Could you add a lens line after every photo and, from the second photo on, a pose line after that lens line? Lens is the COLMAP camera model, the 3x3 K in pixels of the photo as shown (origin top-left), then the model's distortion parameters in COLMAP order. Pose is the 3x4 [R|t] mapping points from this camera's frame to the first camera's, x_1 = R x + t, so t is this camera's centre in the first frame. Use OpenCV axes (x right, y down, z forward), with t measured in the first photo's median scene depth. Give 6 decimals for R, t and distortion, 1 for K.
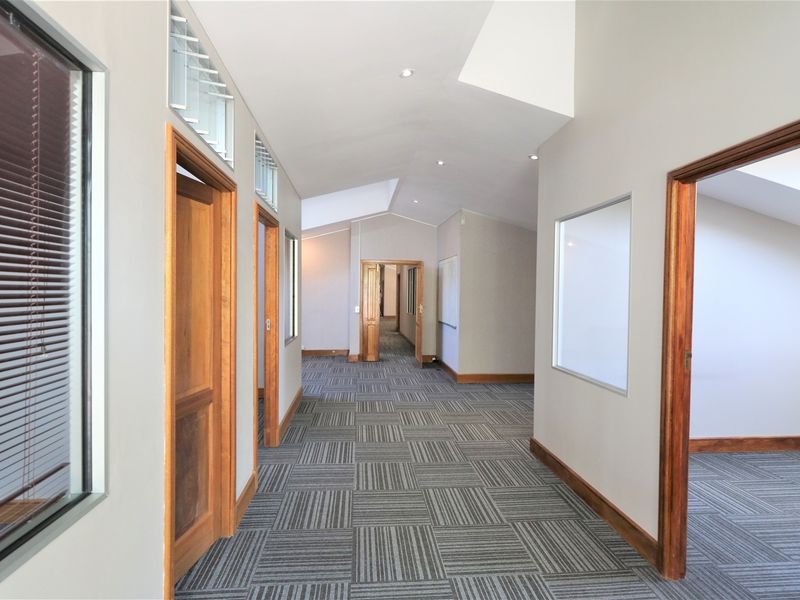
lens RADIAL K [[413.9, 0, 400.0], [0, 413.9, 300.0], [0, 0, 1]] dist [-0.000988, -0.000102]
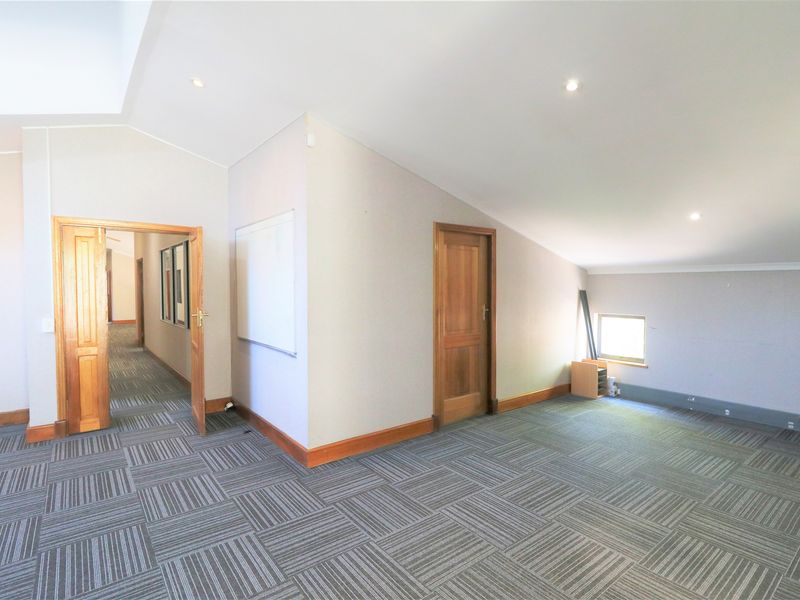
lens RADIAL K [[413.9, 0, 400.0], [0, 413.9, 300.0], [0, 0, 1]] dist [-0.000988, -0.000102]
pose [[0.840580, -0.032157, 0.540733, -0.022161], [0.021350, 0.999427, 0.026248, -0.008541], [-0.541267, -0.010519, 0.840785, 0.405648]]
